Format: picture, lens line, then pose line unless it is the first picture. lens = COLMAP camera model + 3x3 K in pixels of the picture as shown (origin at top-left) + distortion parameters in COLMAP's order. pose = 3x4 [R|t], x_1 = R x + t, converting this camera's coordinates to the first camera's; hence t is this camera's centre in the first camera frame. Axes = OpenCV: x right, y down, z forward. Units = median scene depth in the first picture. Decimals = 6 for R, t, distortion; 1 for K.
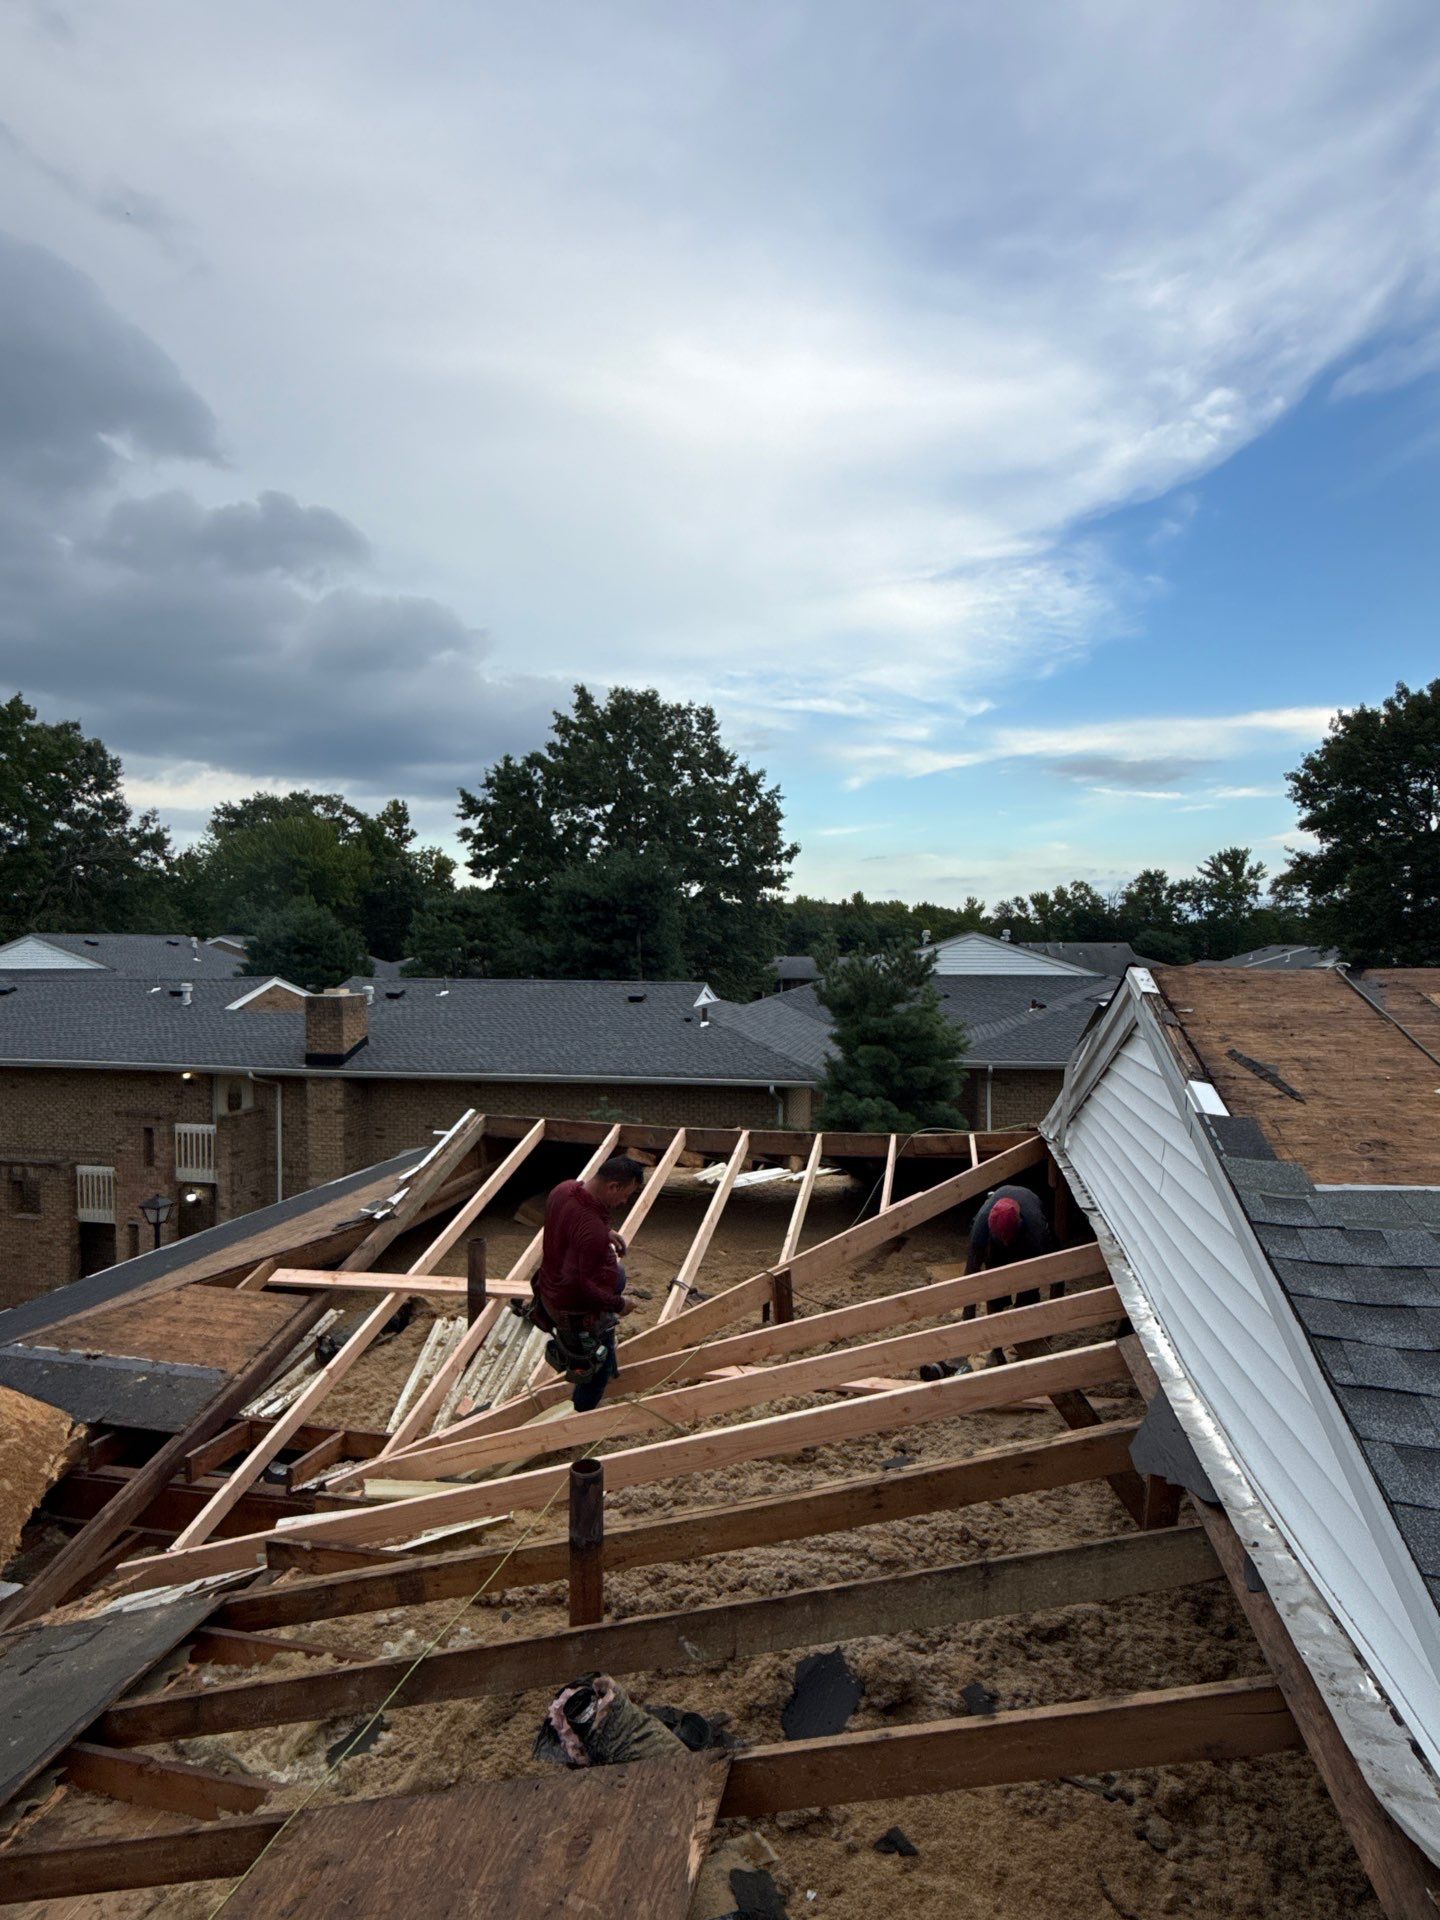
lens RADIAL K [[1014.2, 0, 713.5], [0, 1014.2, 965.9], [0, 0, 1]] dist [-0.004757, 0.003405]
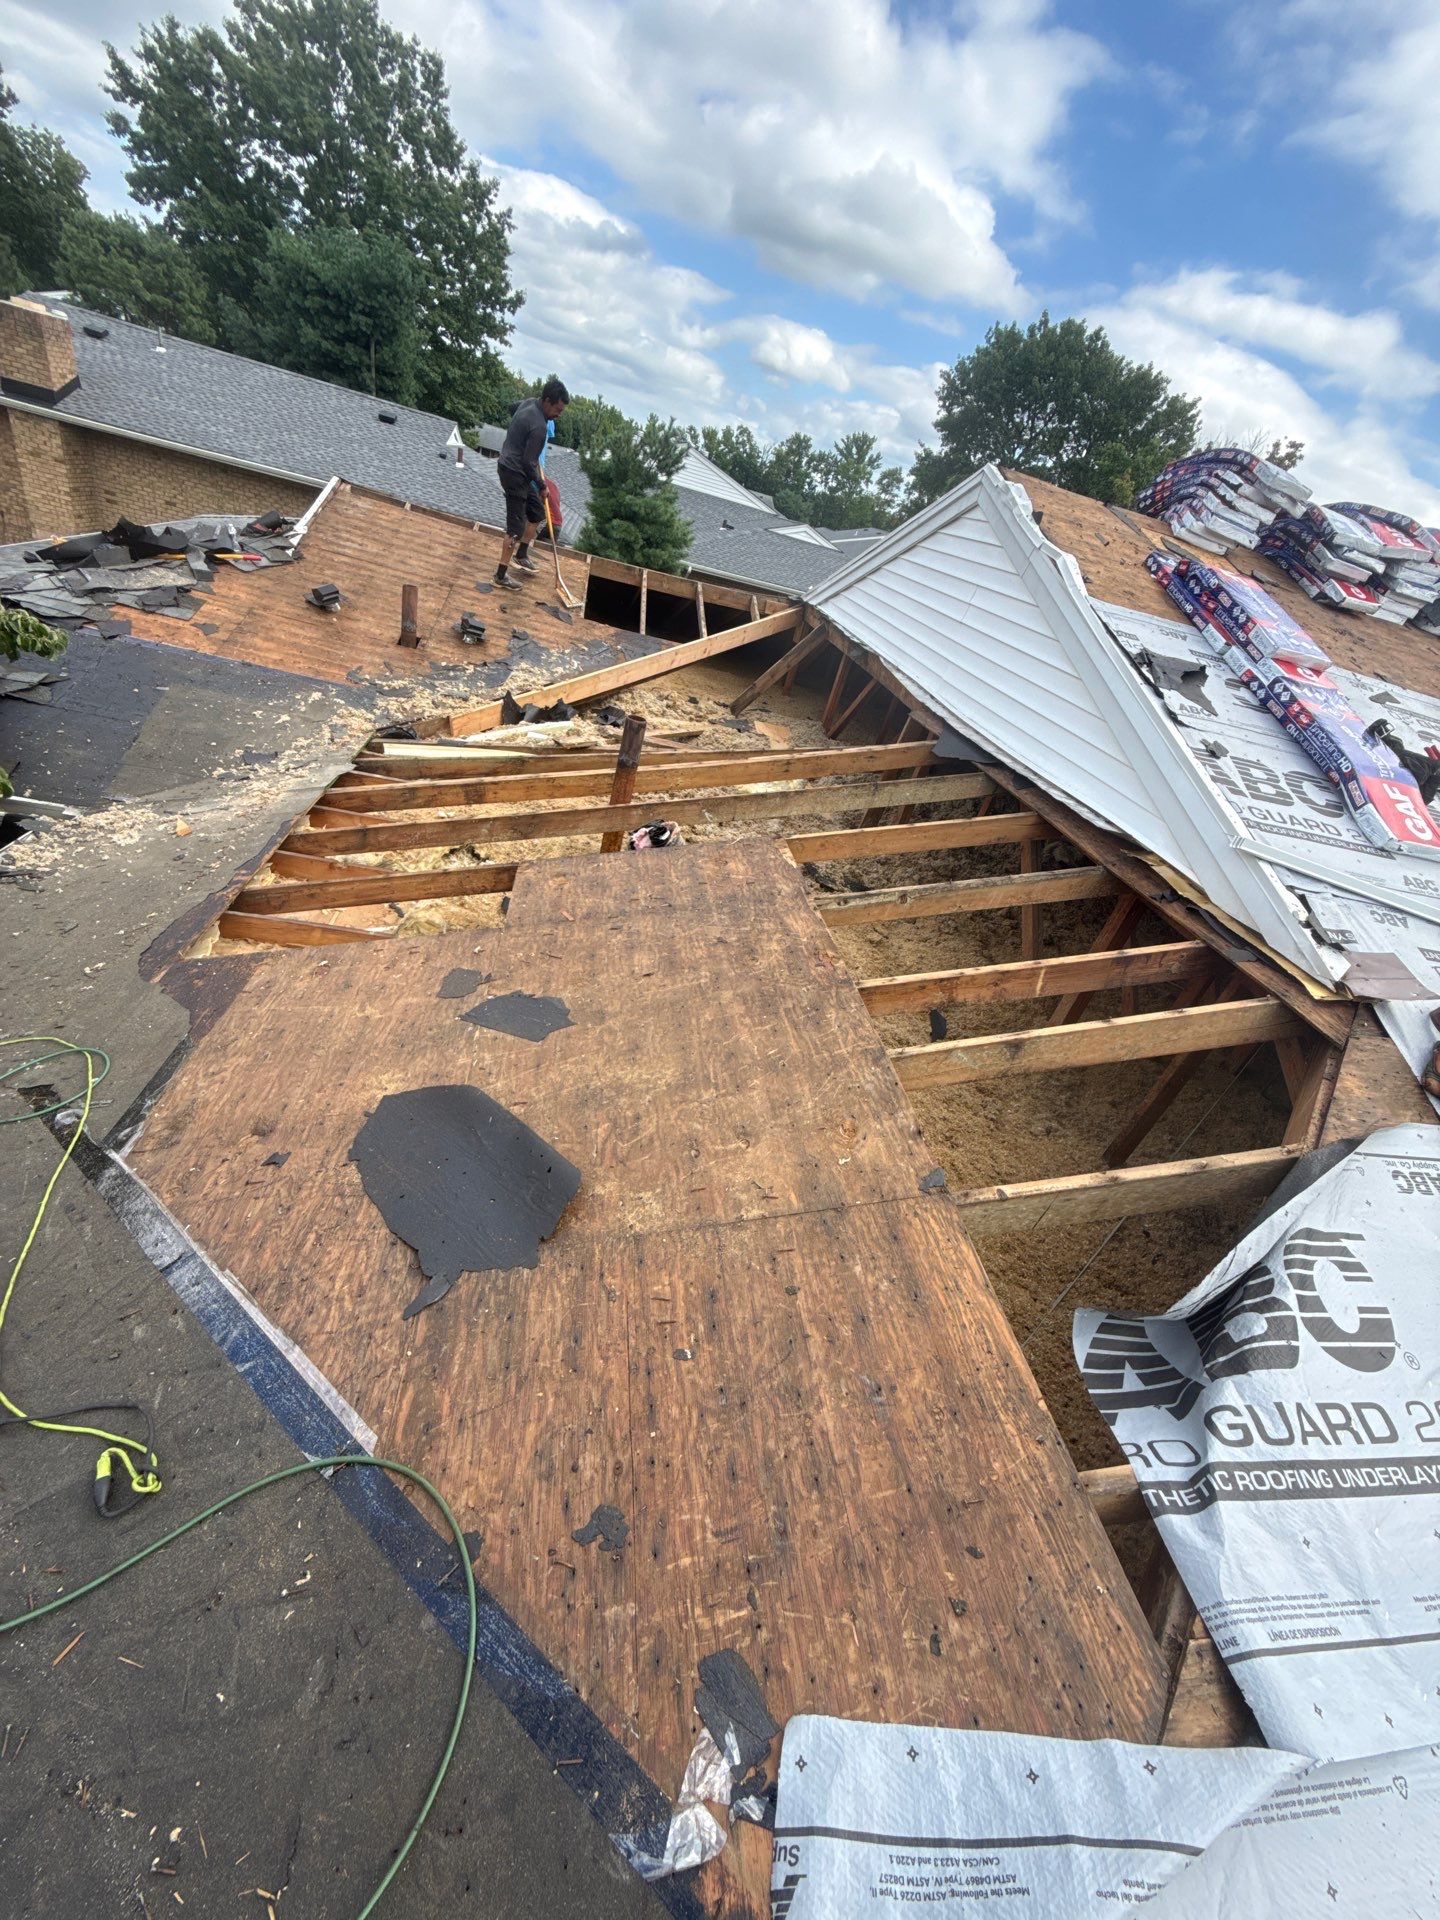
lens RADIAL K [[763.7, 0, 718.2], [0, 763.7, 962.0], [0, 0, 1]] dist [-0.003261, 0.000224]
pose [[0.913358, 0.023098, 0.406503, -0.033591], [-0.241335, 0.834816, 0.494813, 0.013641], [-0.327926, -0.550044, 0.768060, -0.010665]]
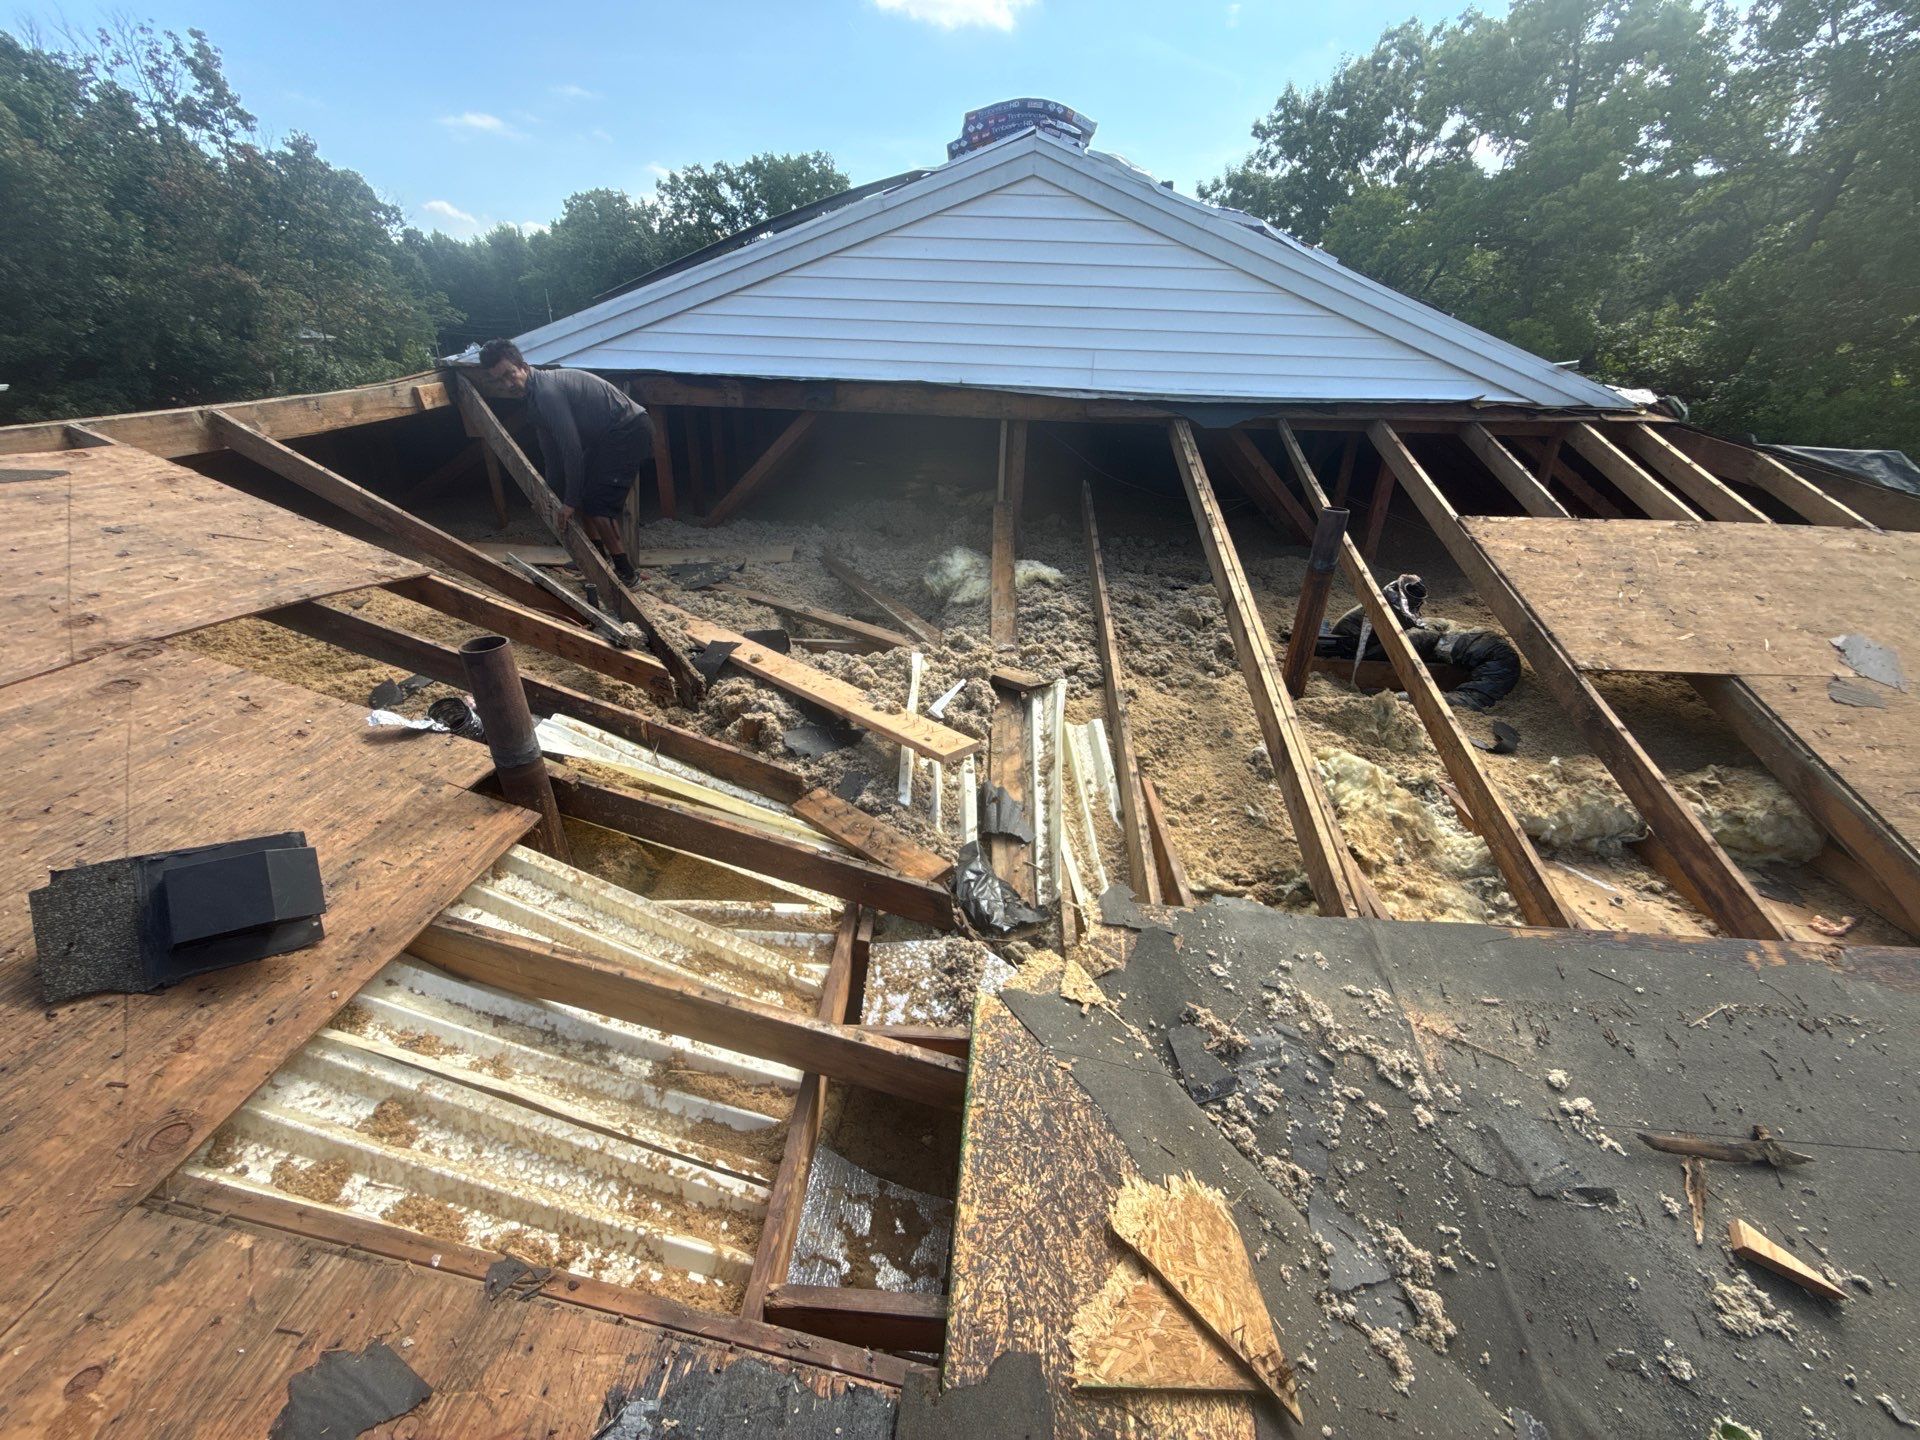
lens RADIAL K [[763.7, 0, 965.1], [0, 763.7, 720.2], [0, 0, 1]] dist [-0.003261, 0.000224]
pose [[-0.168285, -0.448926, 0.877579, -0.069314], [-0.011974, 0.891142, 0.453567, 0.021170], [-0.985666, 0.065821, -0.155341, 0.112578]]
